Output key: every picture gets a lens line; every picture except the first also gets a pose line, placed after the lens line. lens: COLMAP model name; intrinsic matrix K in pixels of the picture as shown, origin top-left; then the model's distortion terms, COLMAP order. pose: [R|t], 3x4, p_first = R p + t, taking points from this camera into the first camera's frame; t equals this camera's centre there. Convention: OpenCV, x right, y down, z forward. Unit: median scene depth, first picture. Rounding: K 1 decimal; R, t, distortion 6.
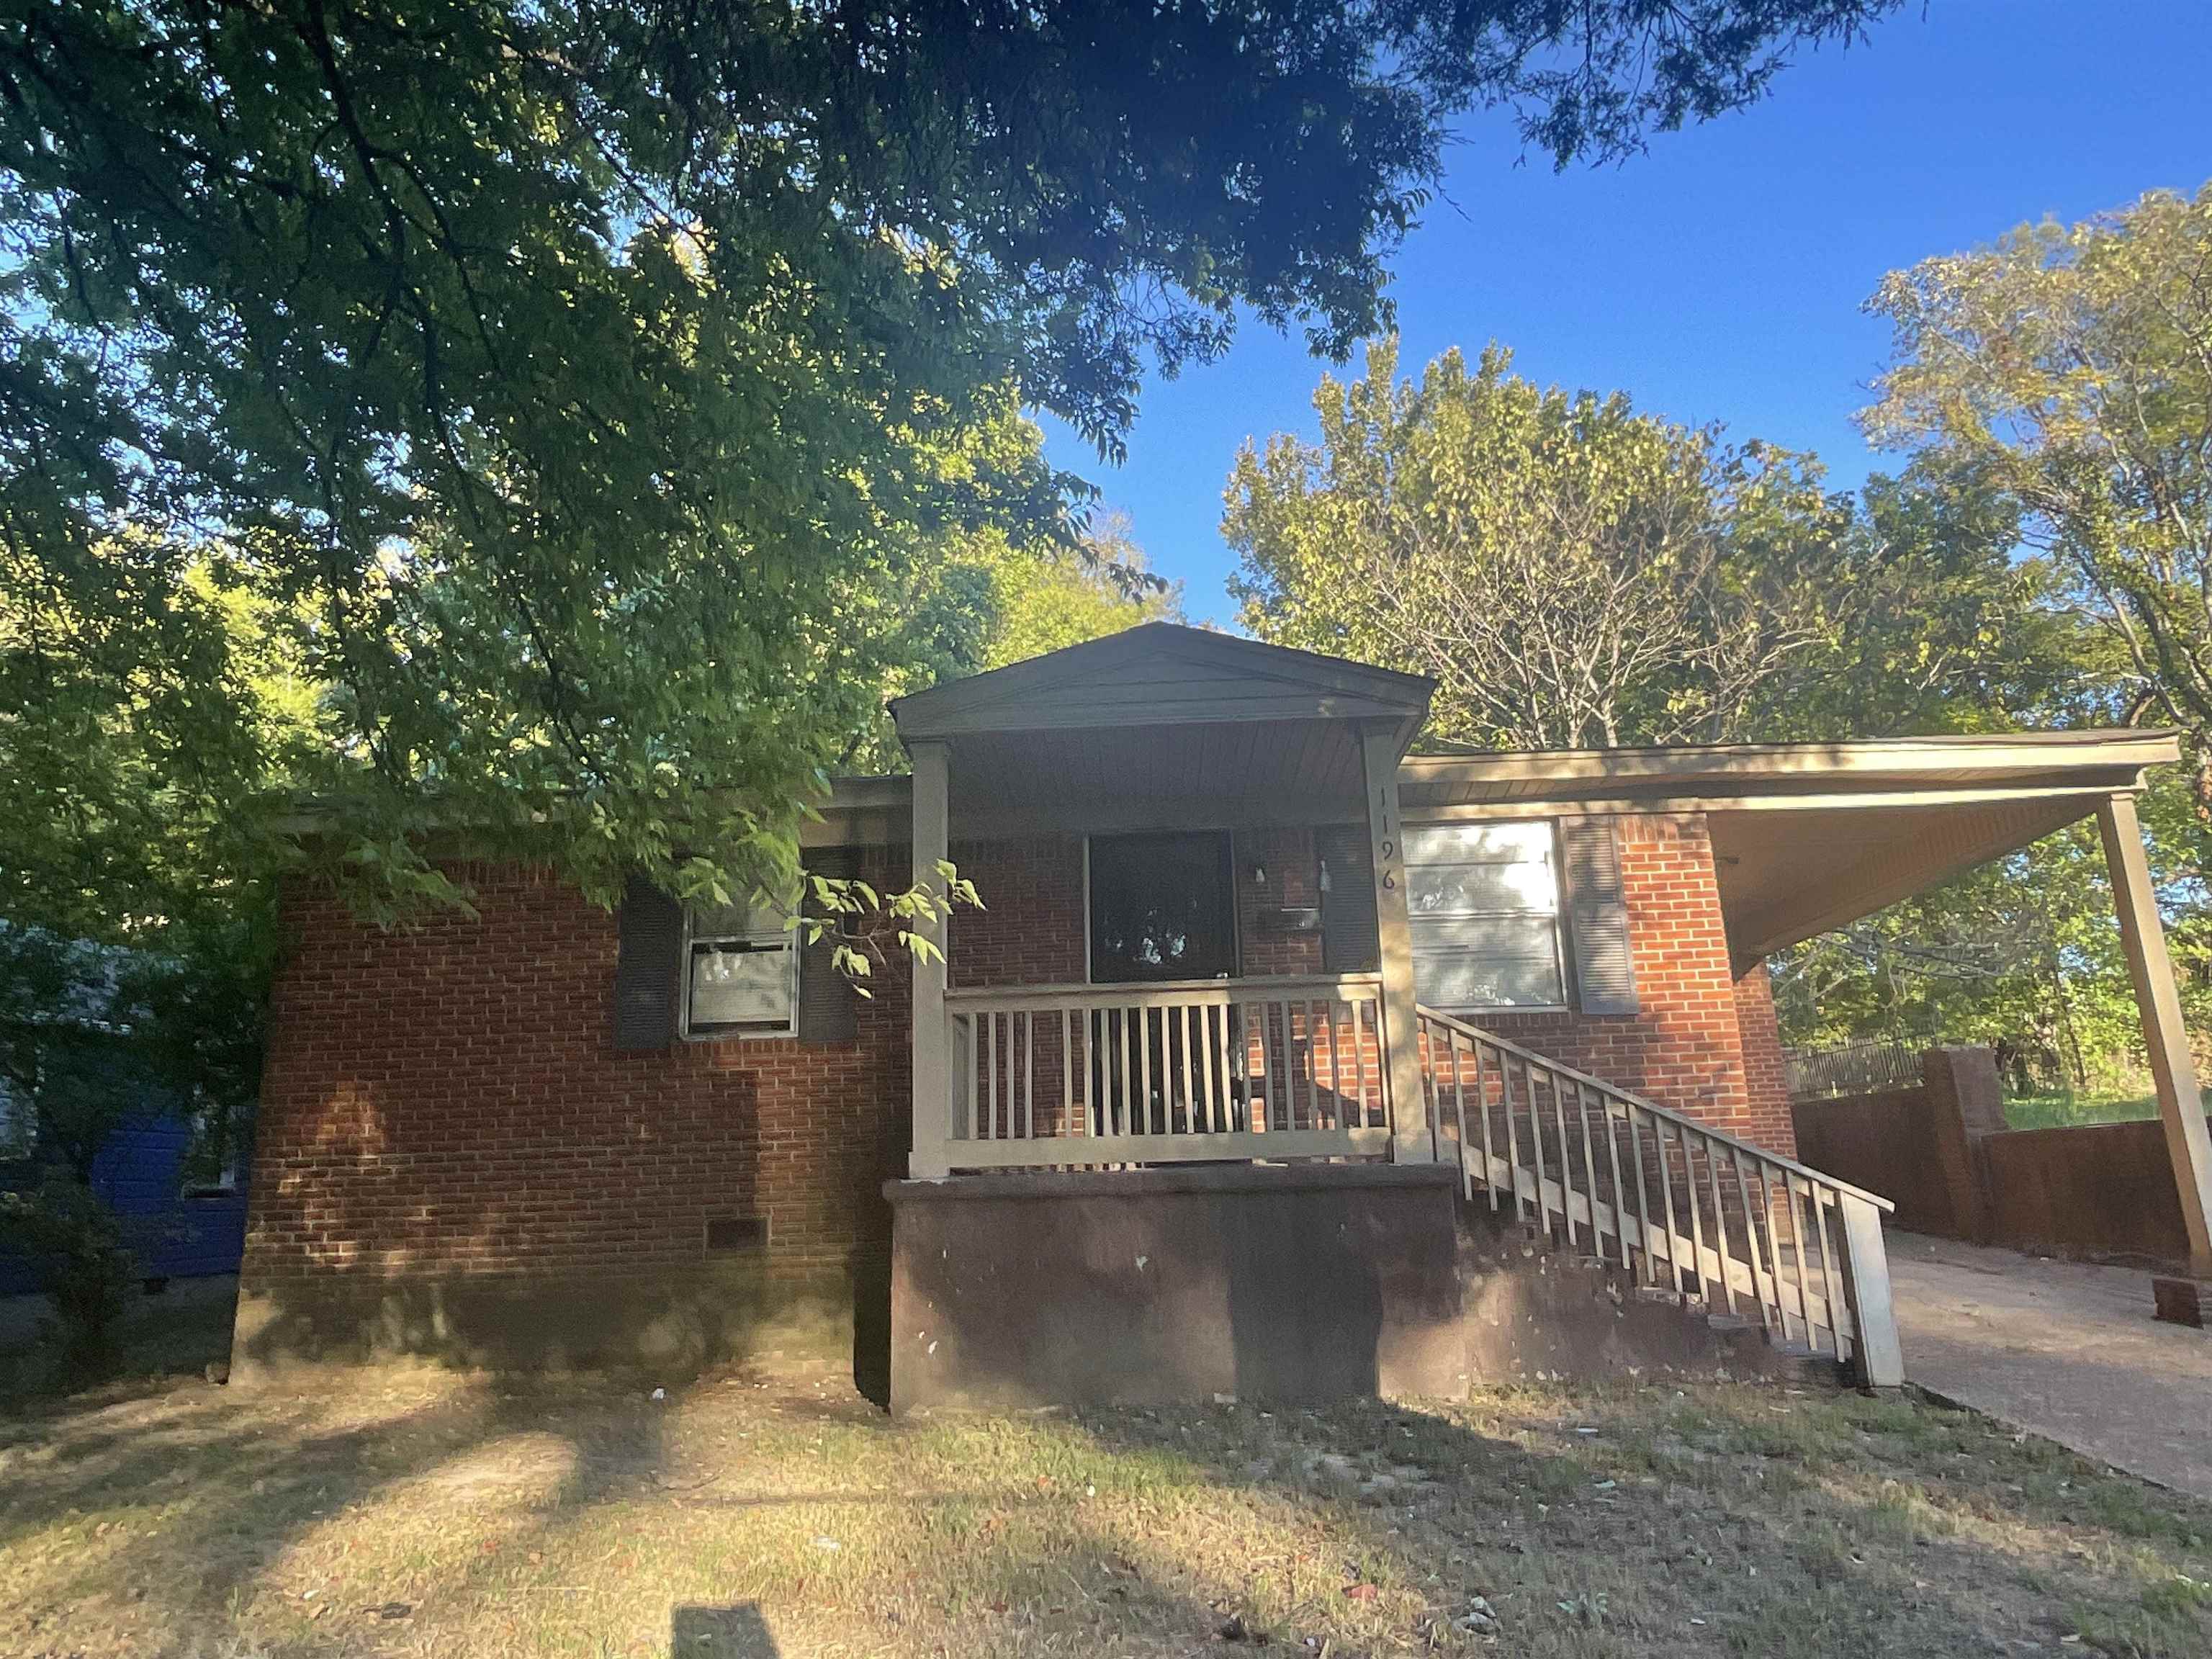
lens RADIAL K [[1426.9, 0, 1106.0], [0, 1426.9, 829.5], [0, 0, 1]] dist [-0.058420, 0.048395]
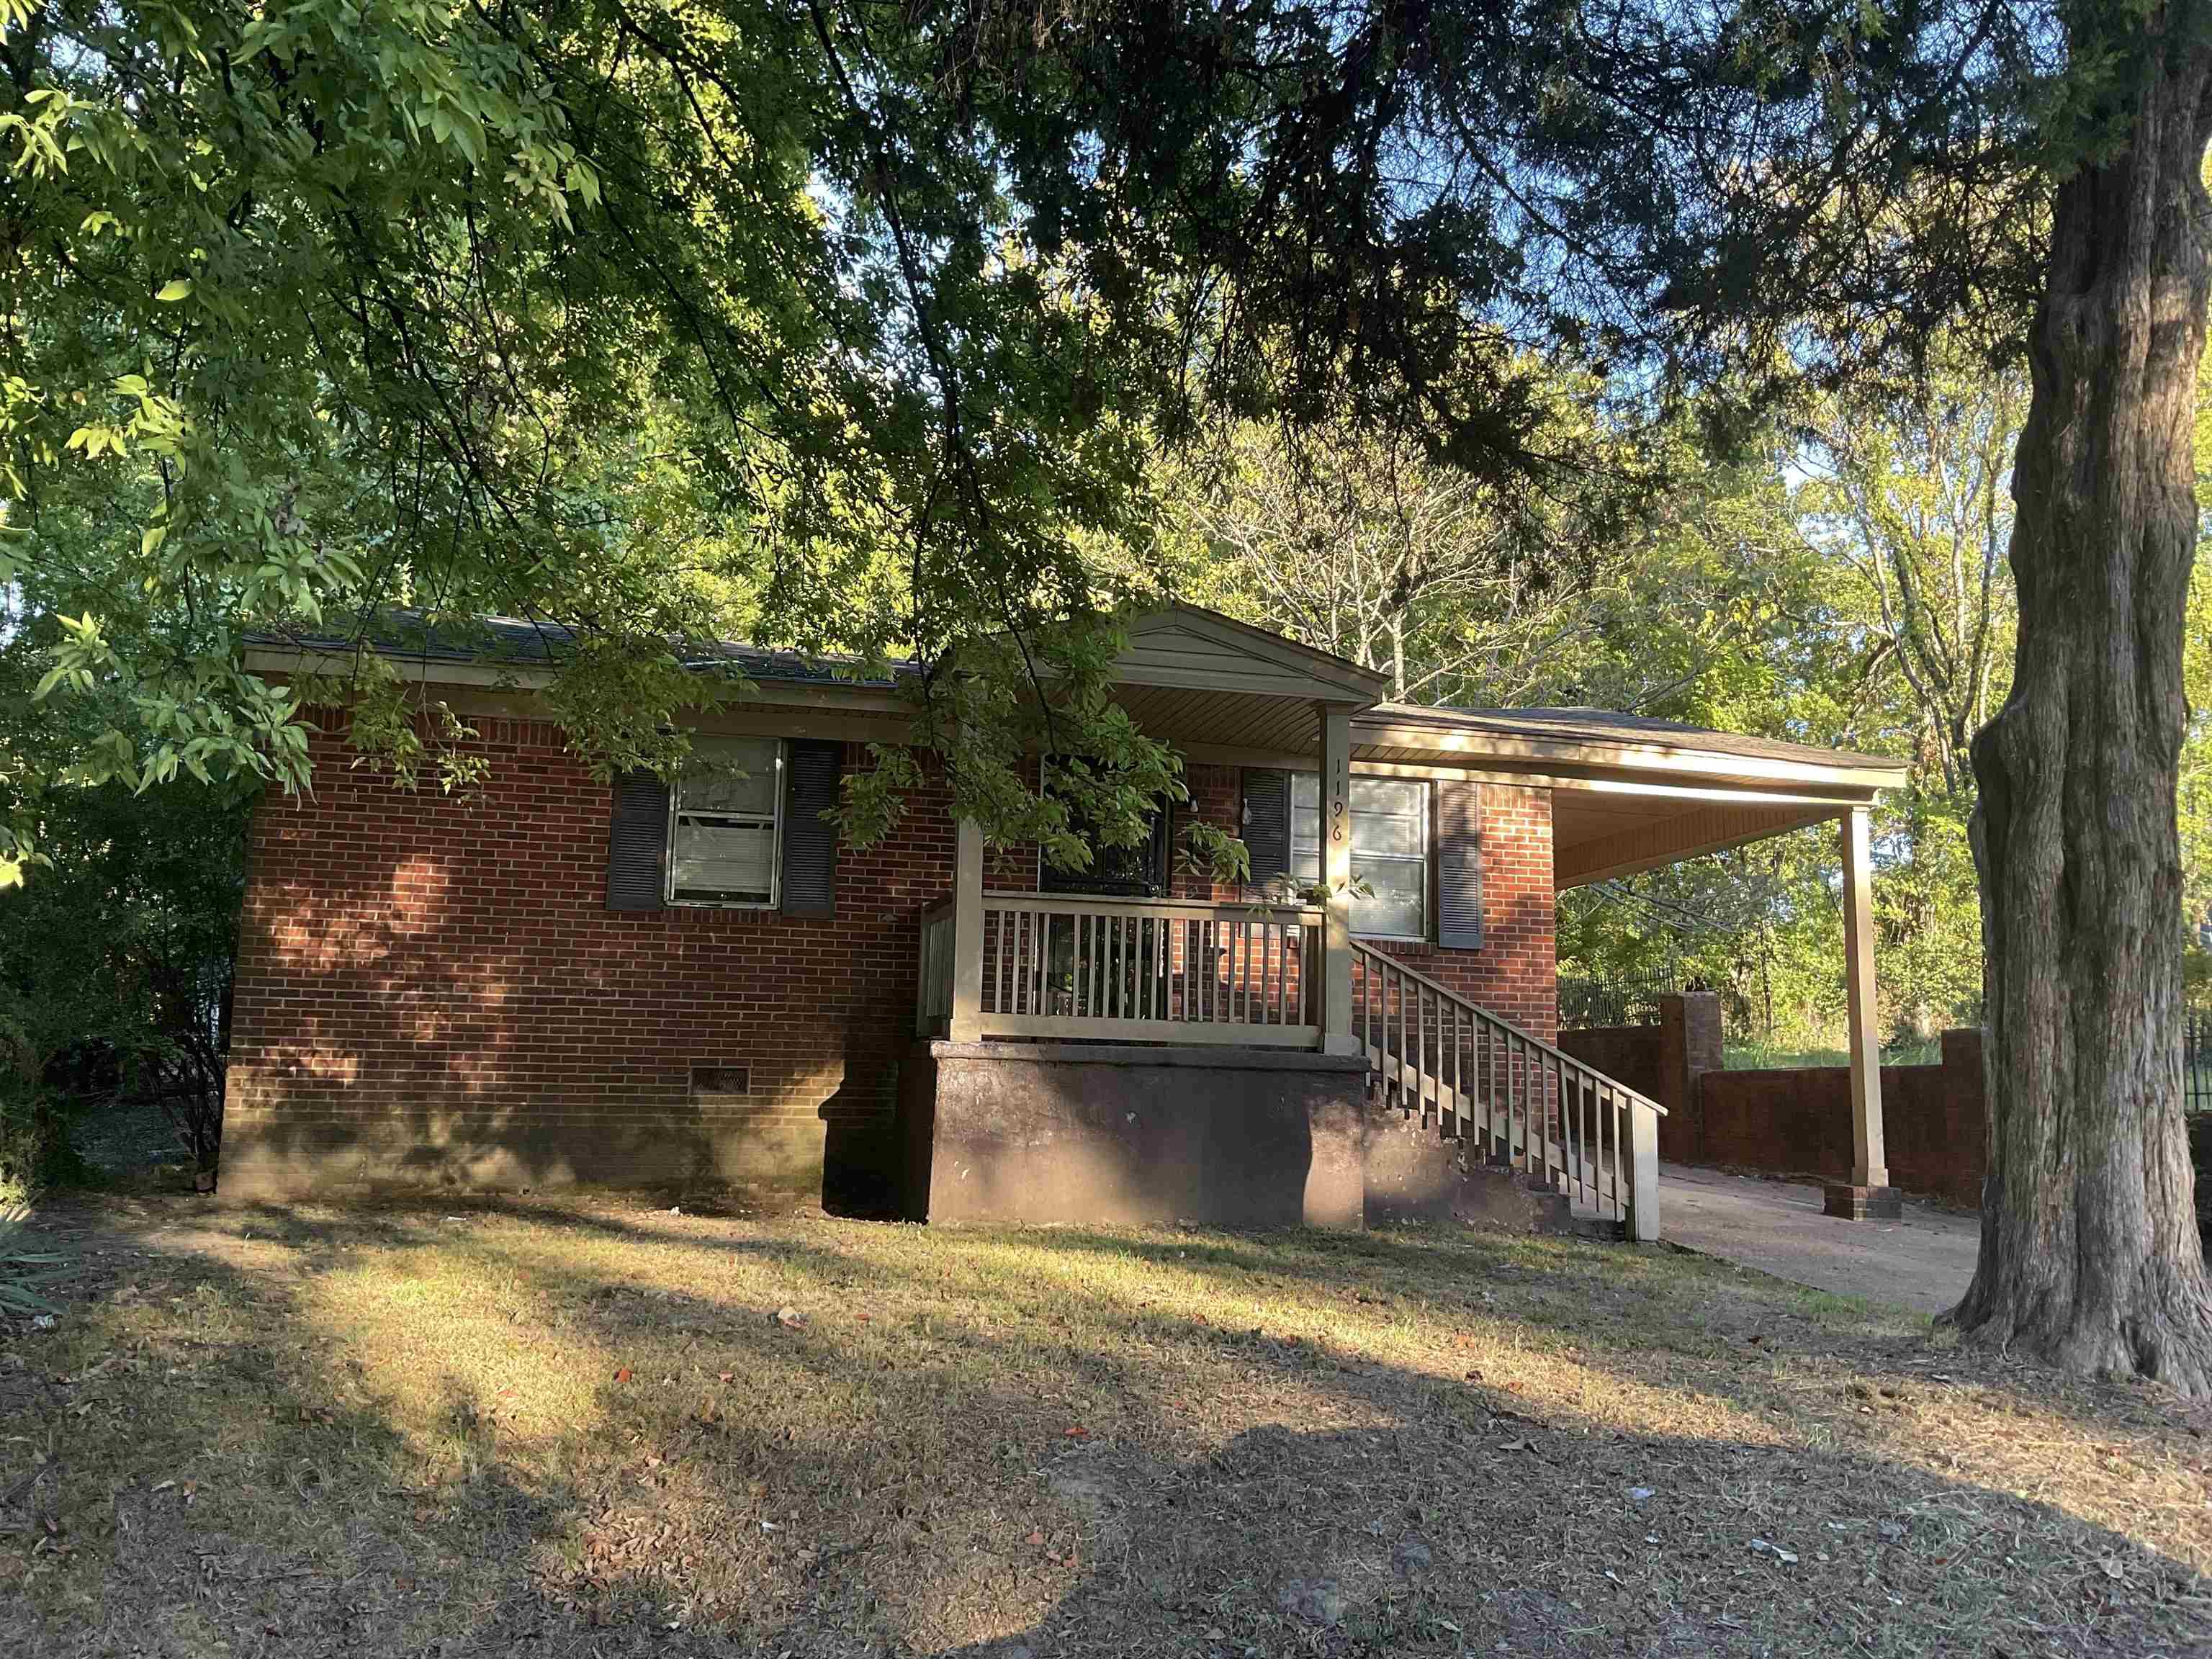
lens RADIAL K [[1816.9, 0, 1109.7], [0, 1816.9, 813.5], [0, 0, 1]] dist [0.120064, -0.222072]
pose [[0.962413, 0.095745, 0.254153, -0.335258], [-0.119797, 0.989499, 0.080874, -0.072981], [-0.243741, -0.108281, 0.963777, -0.418242]]
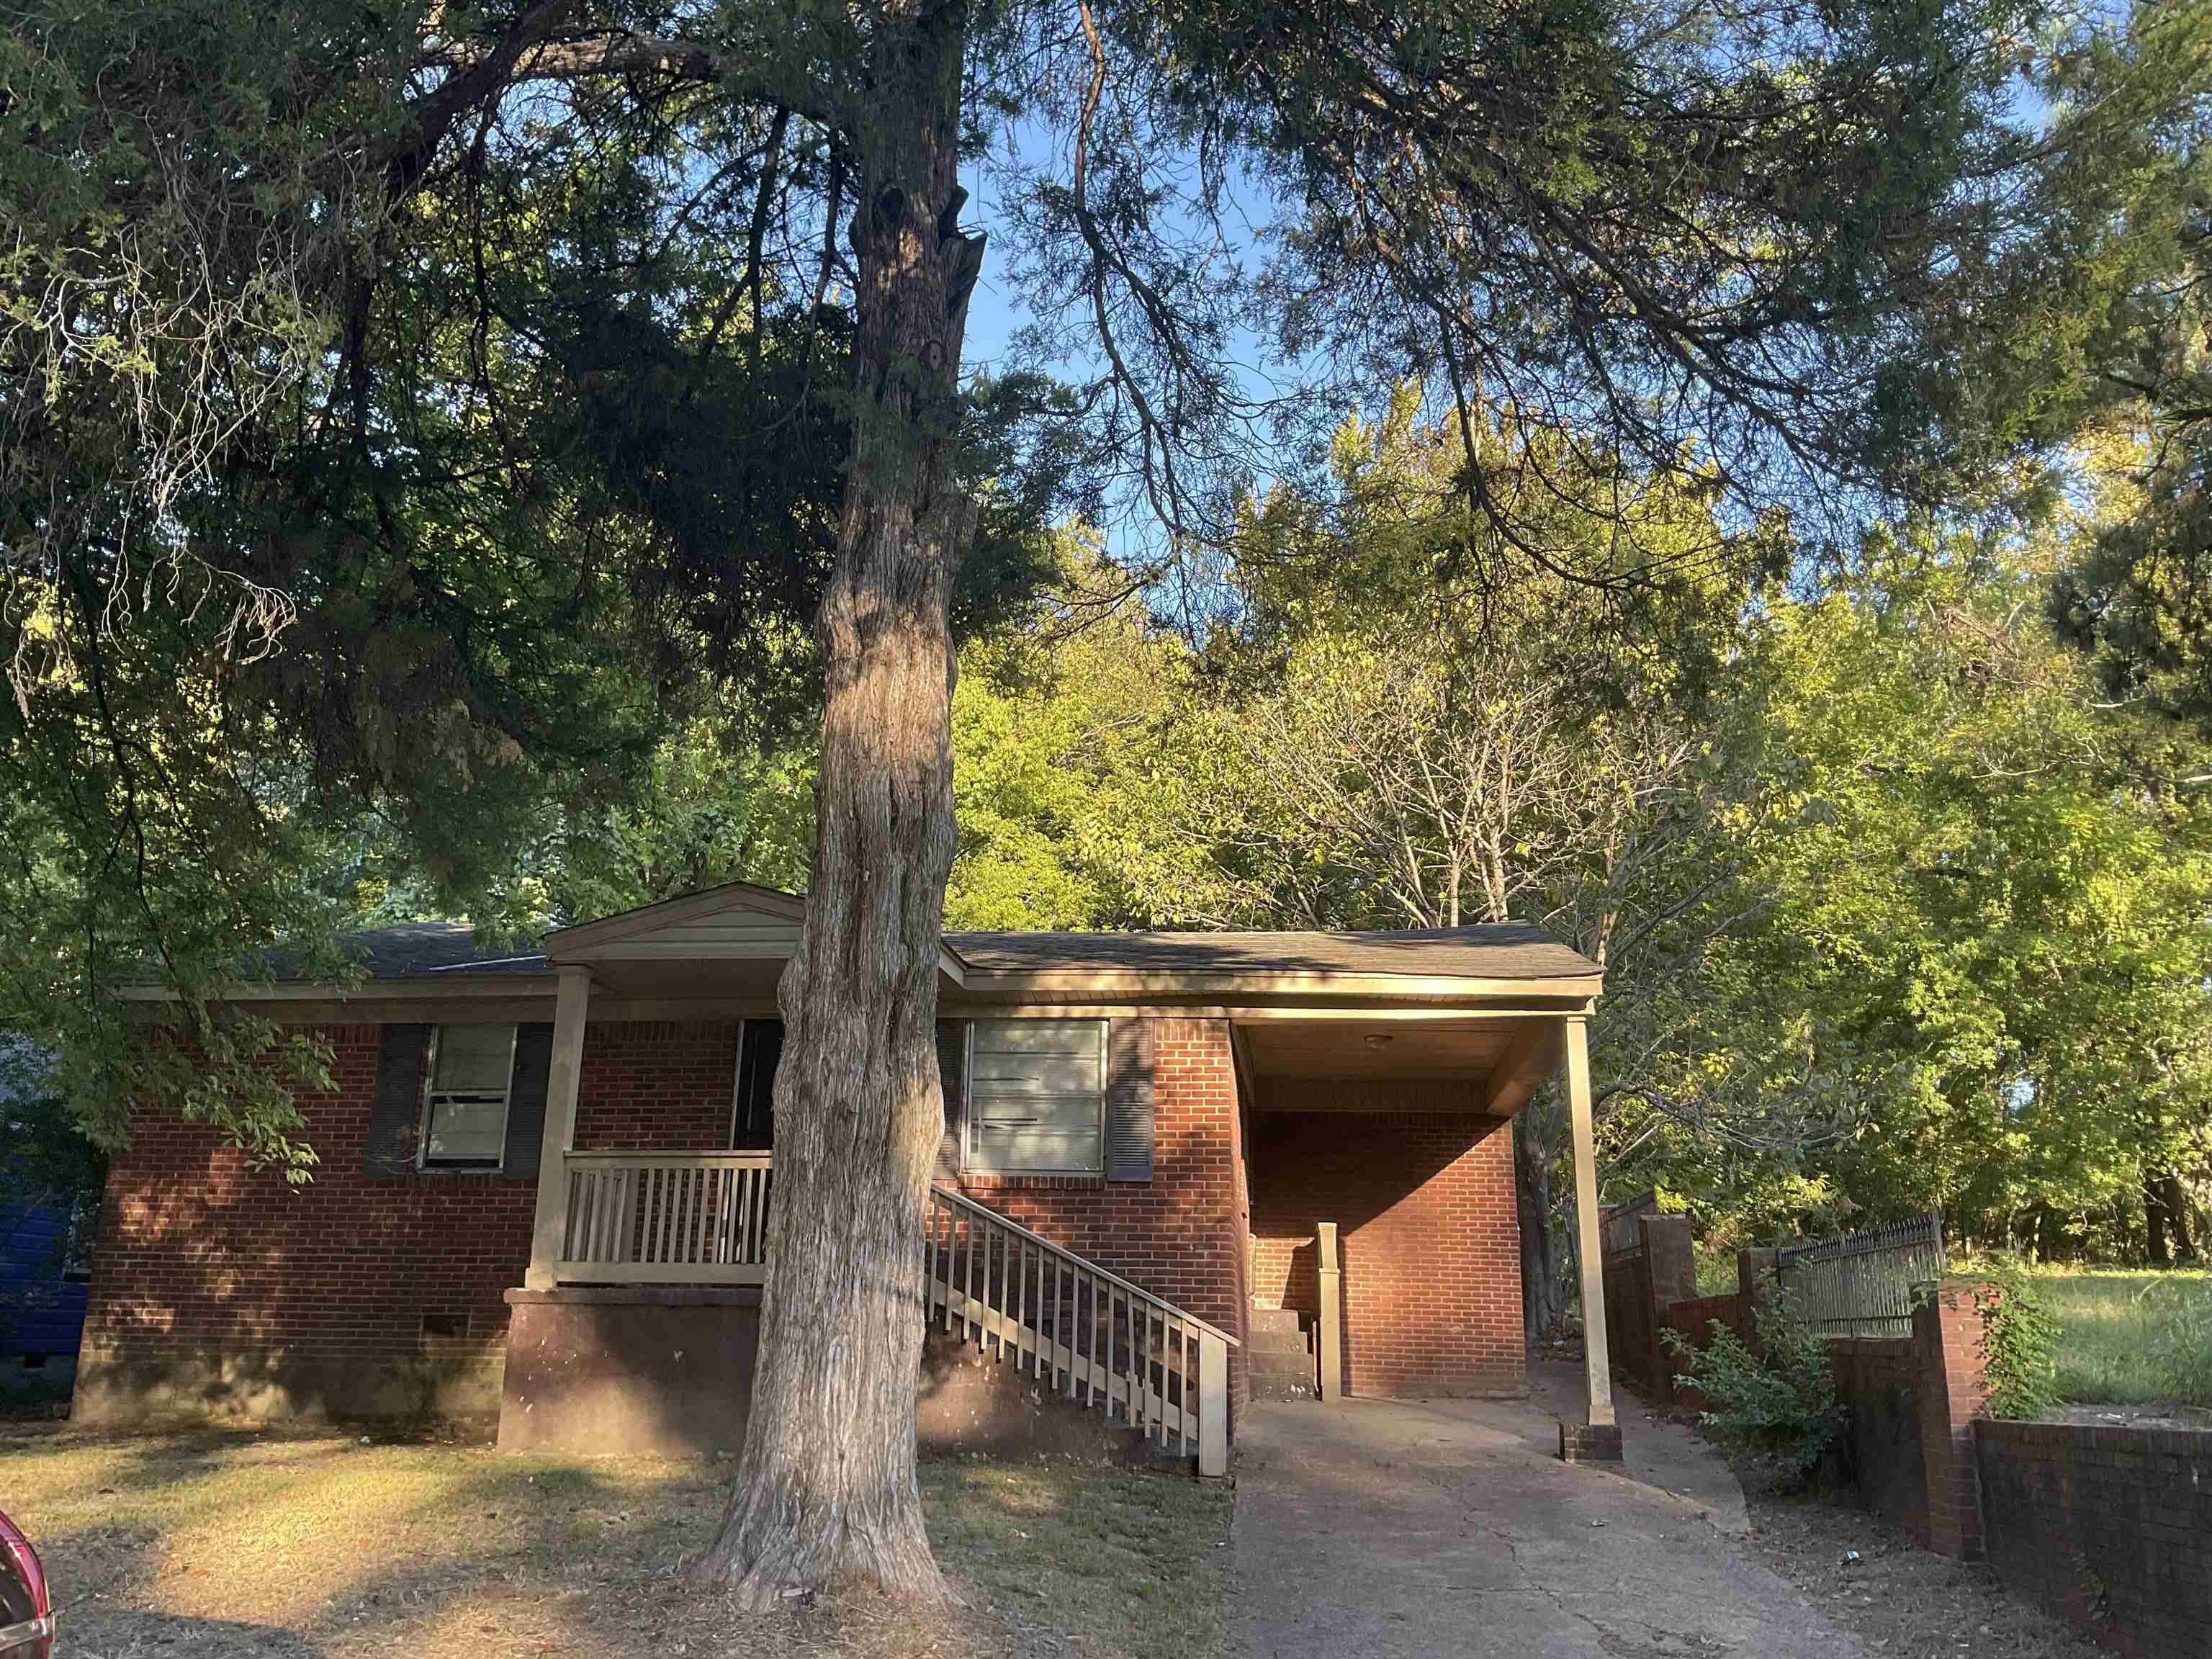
lens RADIAL K [[1816.9, 0, 1109.7], [0, 1816.9, 813.5], [0, 0, 1]] dist [0.120064, -0.222072]
pose [[0.997011, 0.028258, -0.071908, 0.434442], [-0.029940, 0.999300, -0.022420, -0.155335], [0.071225, 0.024506, 0.997159, -0.613728]]
